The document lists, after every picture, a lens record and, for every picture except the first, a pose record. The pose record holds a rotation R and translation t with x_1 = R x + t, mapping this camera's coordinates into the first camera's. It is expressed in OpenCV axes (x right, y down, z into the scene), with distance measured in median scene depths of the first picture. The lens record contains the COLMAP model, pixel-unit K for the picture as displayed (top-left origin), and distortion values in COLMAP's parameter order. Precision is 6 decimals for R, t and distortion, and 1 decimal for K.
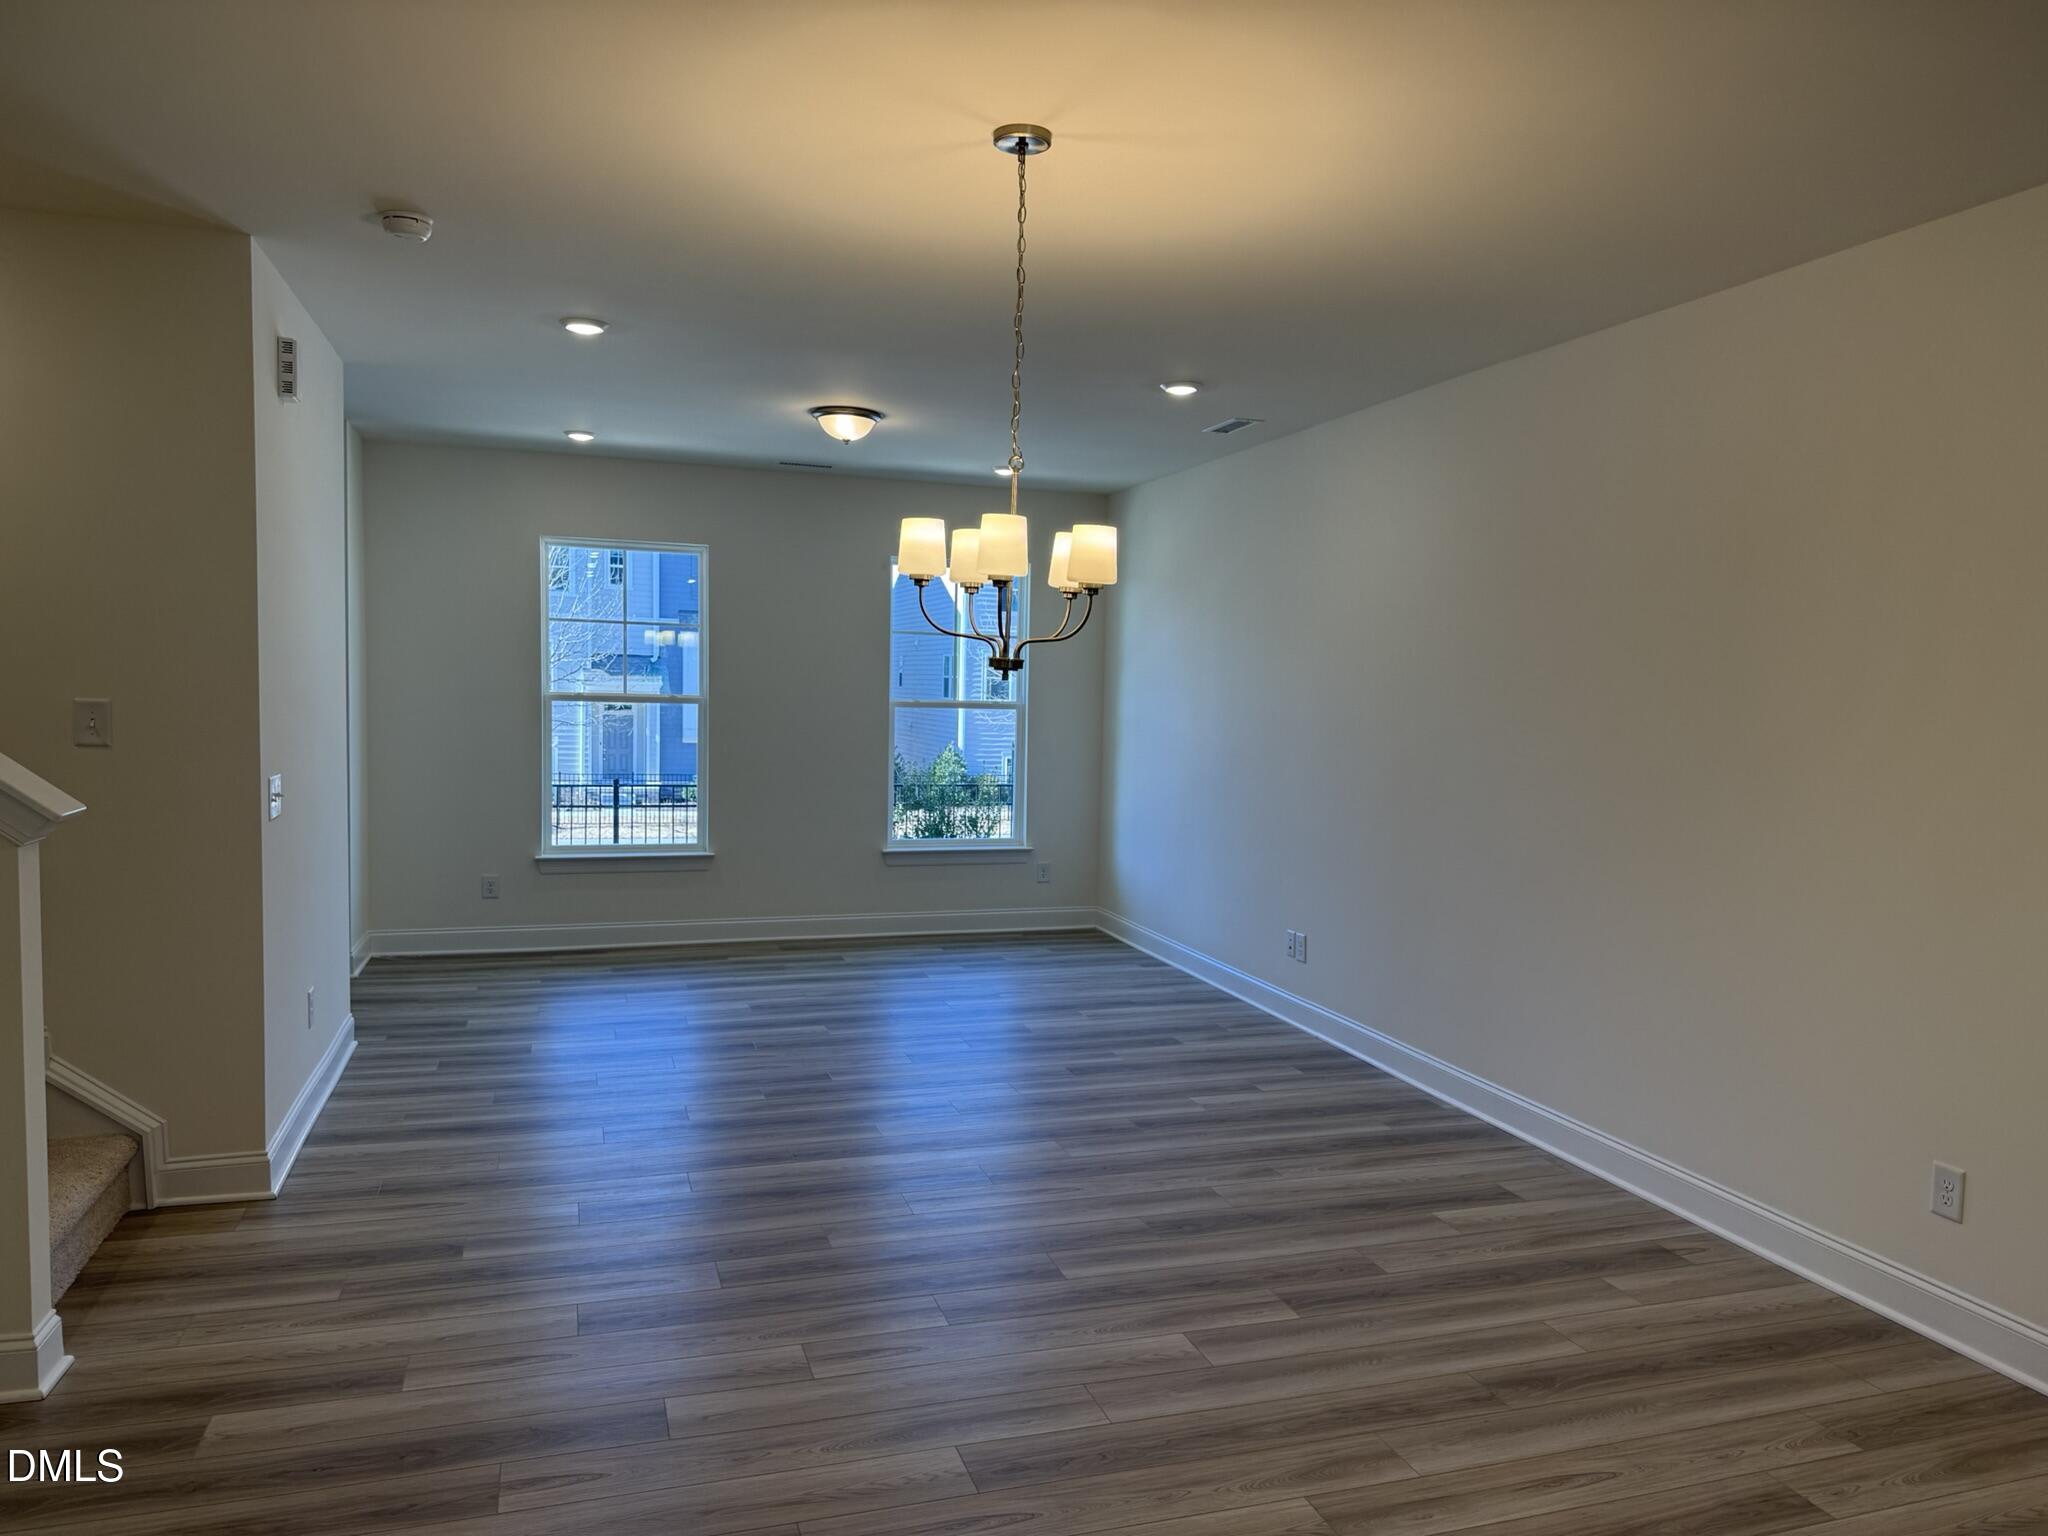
lens RADIAL K [[1451.6, 0, 1043.2], [0, 1451.6, 768.4], [0, 0, 1]] dist [0.018320, -0.029320]
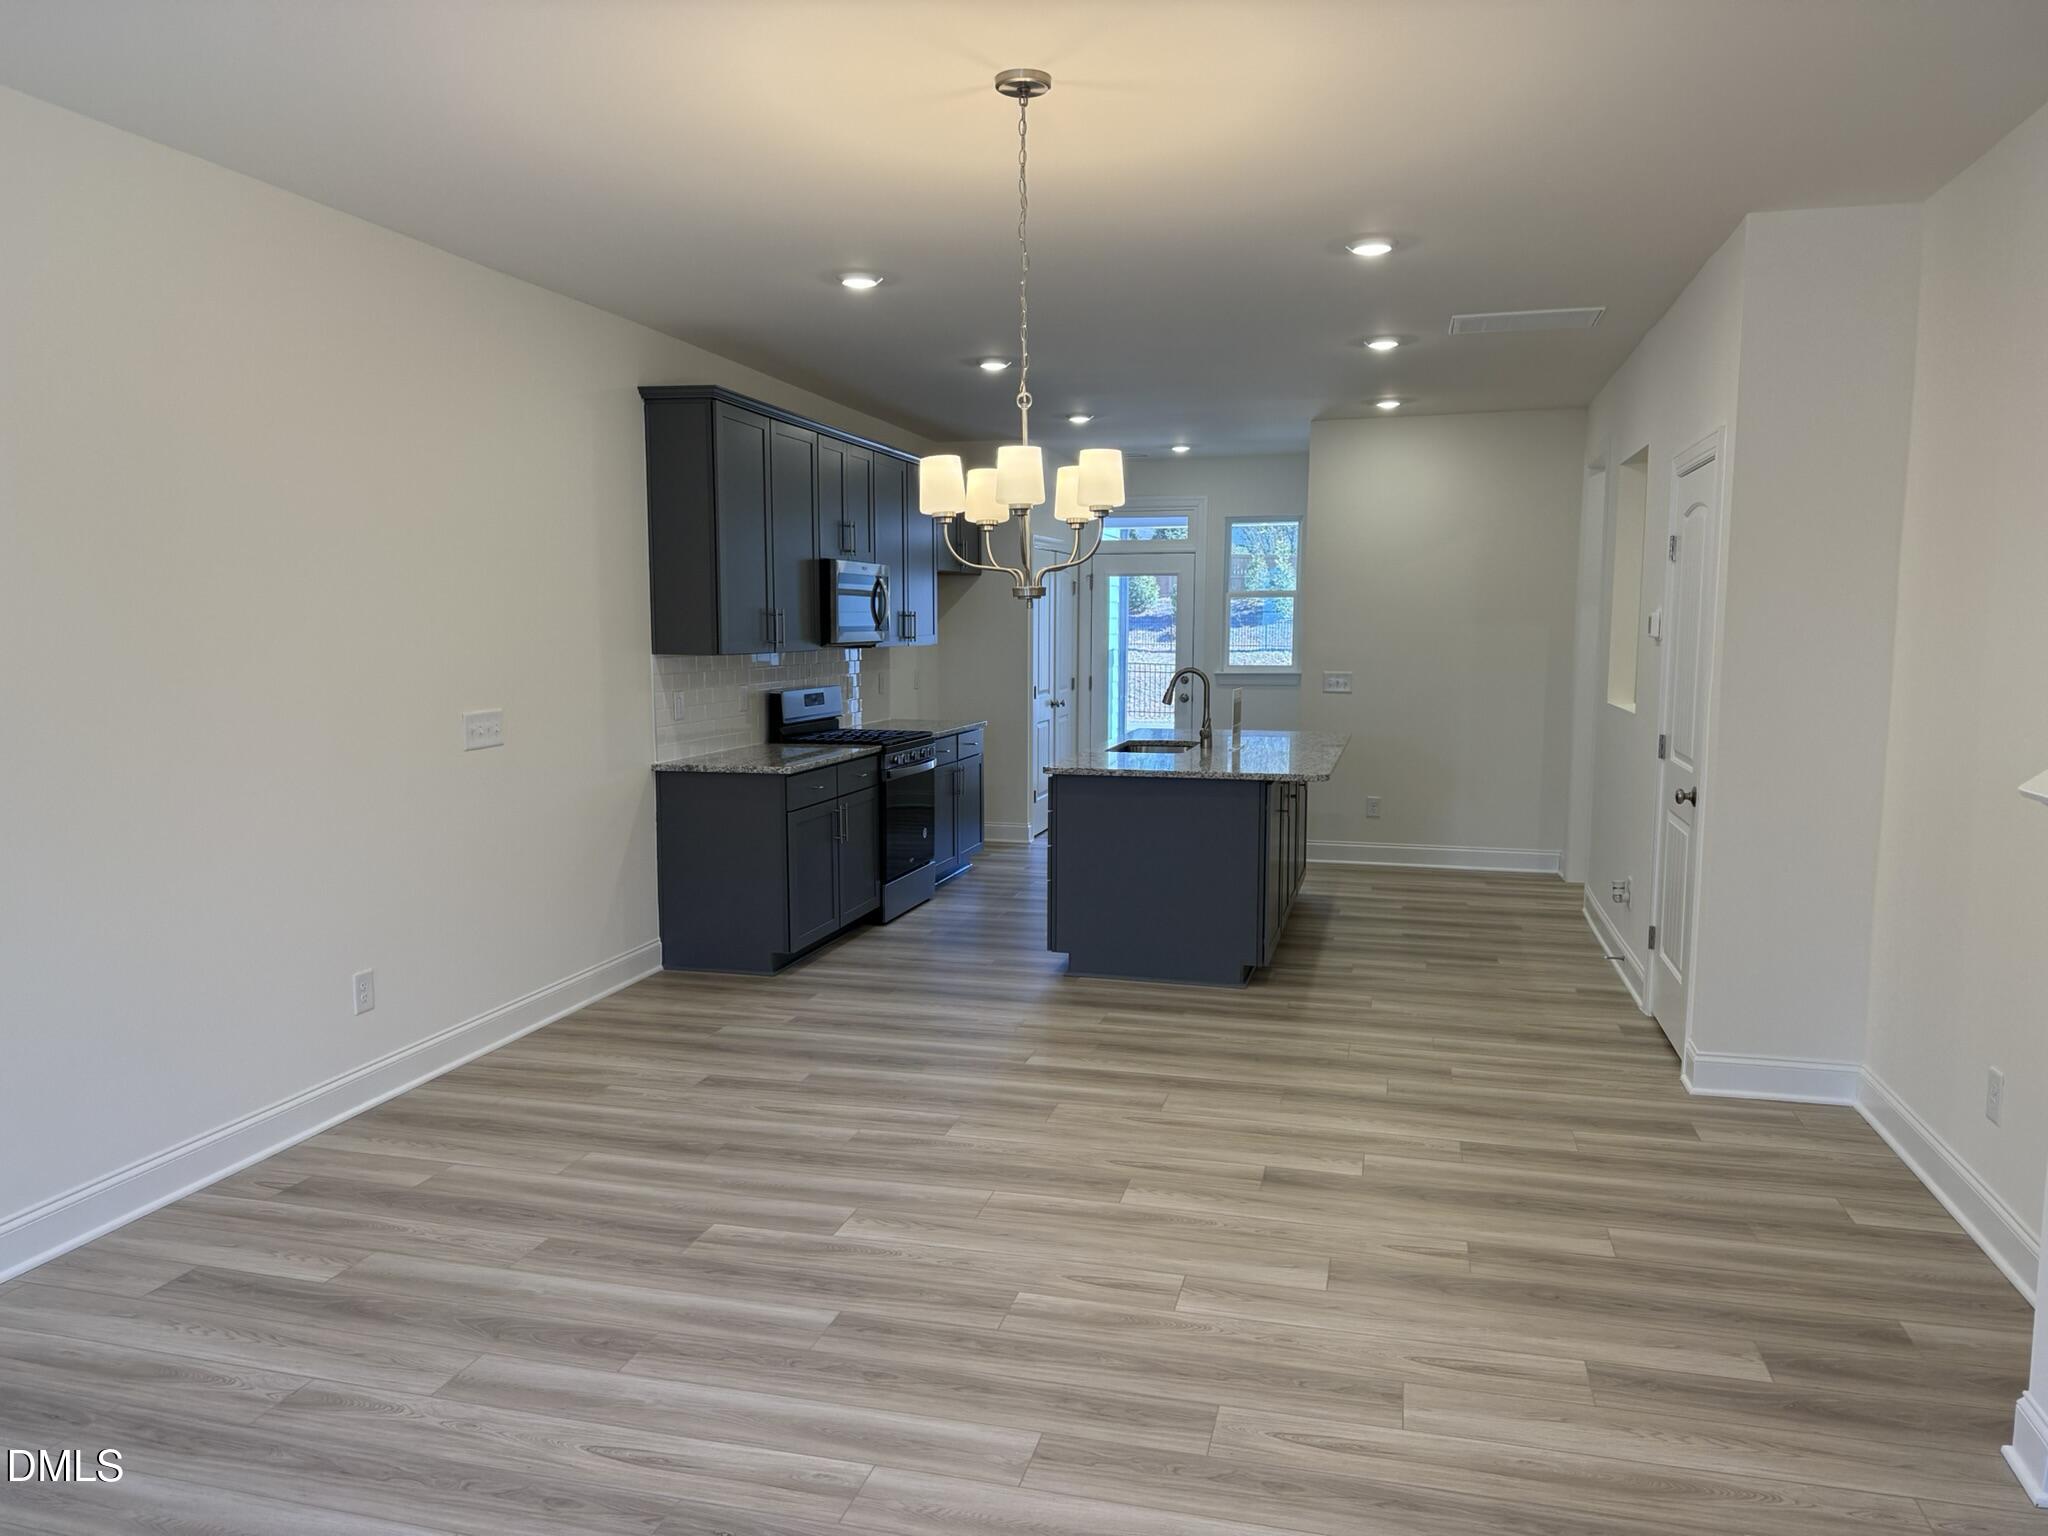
lens RADIAL K [[1451.6, 0, 1031.3], [0, 1451.6, 776.4], [0, 0, 1]] dist [0.018320, -0.029320]
pose [[-0.839289, -0.084829, 0.537026, -0.535417], [0.014378, 0.983944, 0.177895, -0.113047], [-0.543495, 0.157027, -0.824594, 1.673049]]
